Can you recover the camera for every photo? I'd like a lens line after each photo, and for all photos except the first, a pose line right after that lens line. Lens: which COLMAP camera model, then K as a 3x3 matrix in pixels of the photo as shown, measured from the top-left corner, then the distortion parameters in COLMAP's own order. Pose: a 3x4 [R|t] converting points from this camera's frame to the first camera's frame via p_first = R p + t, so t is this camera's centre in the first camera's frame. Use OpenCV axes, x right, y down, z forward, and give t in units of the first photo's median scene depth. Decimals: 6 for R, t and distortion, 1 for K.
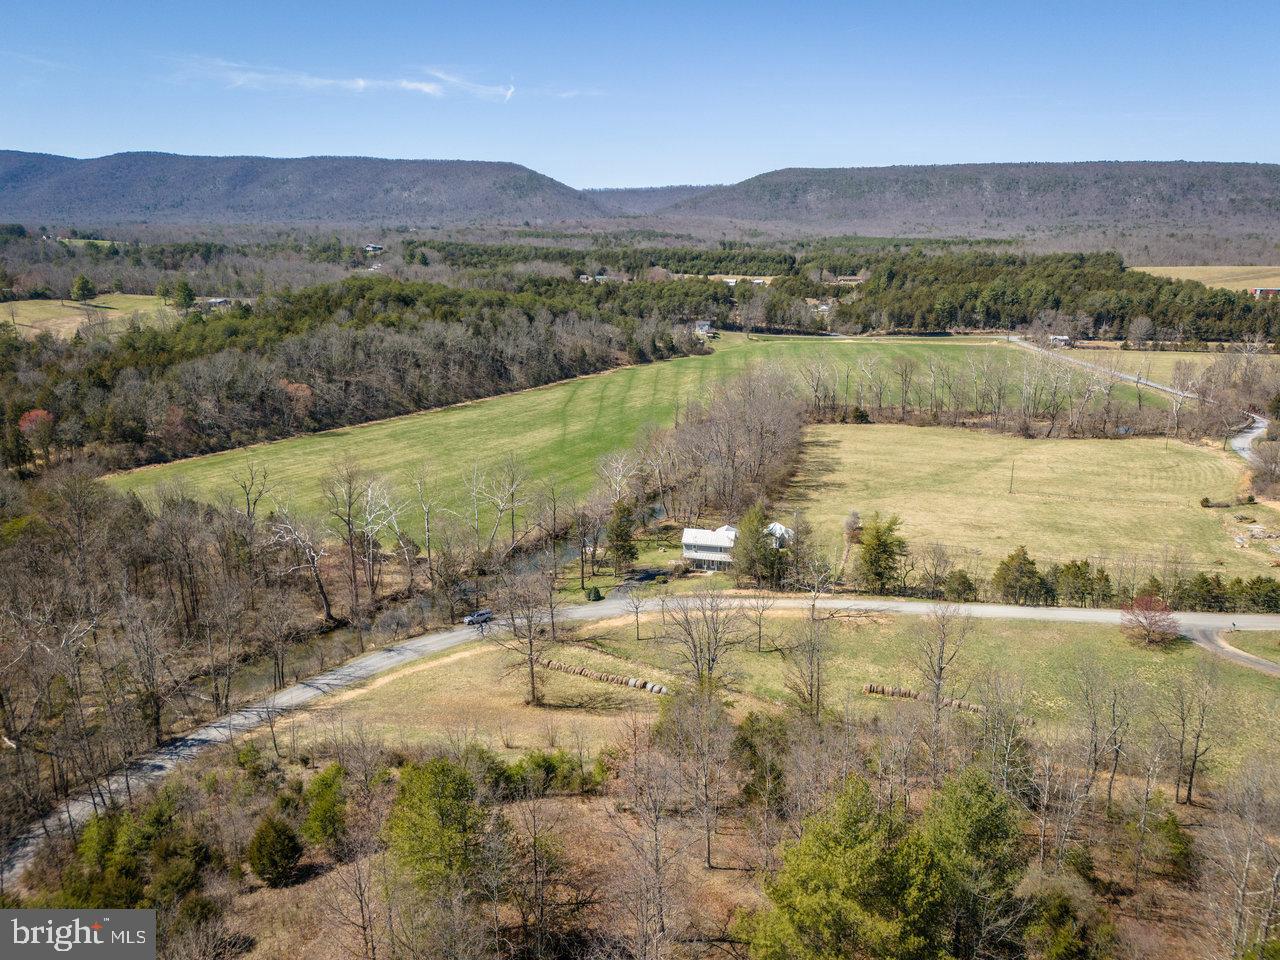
lens RADIAL K [[942.4, 0, 642.0], [0, 942.4, 488.9], [0, 0, 1]] dist [0.072308, -0.067517]
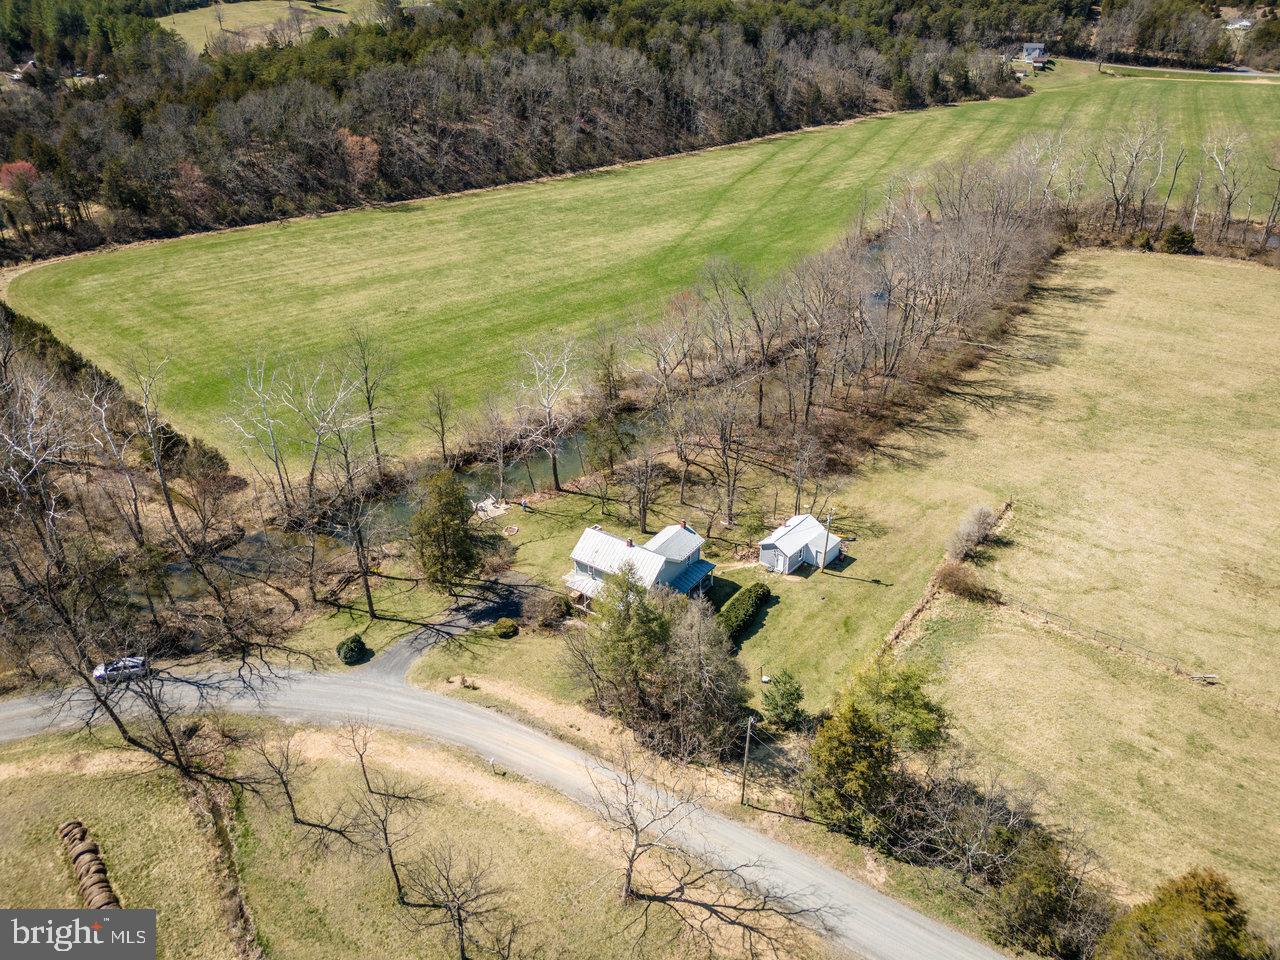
lens RADIAL K [[942.4, 0, 641.8], [0, 942.4, 480.2], [0, 0, 1]] dist [0.072308, -0.067517]
pose [[0.933217, 0.174299, -0.314207, 0.074650], [-0.083398, 0.955656, 0.282430, -0.043139], [0.349501, -0.237364, 0.906370, 0.167145]]
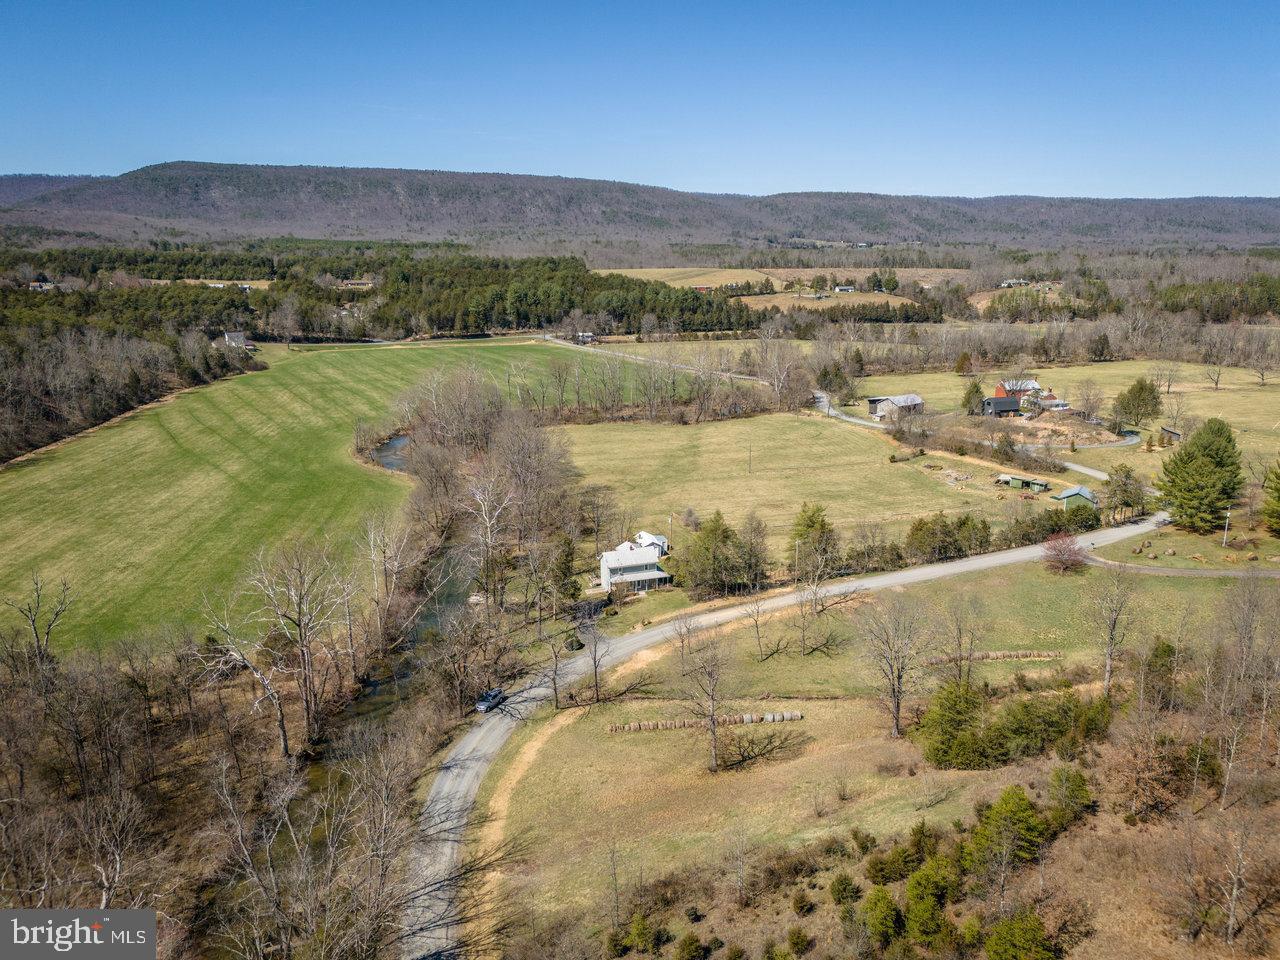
lens RADIAL K [[942.4, 0, 648.6], [0, 942.4, 485.7], [0, 0, 1]] dist [0.072308, -0.067517]
pose [[0.820084, -0.140076, 0.554834, -0.133041], [0.143262, 0.988958, 0.037926, -0.016420], [-0.554020, 0.048384, 0.831096, 0.061989]]
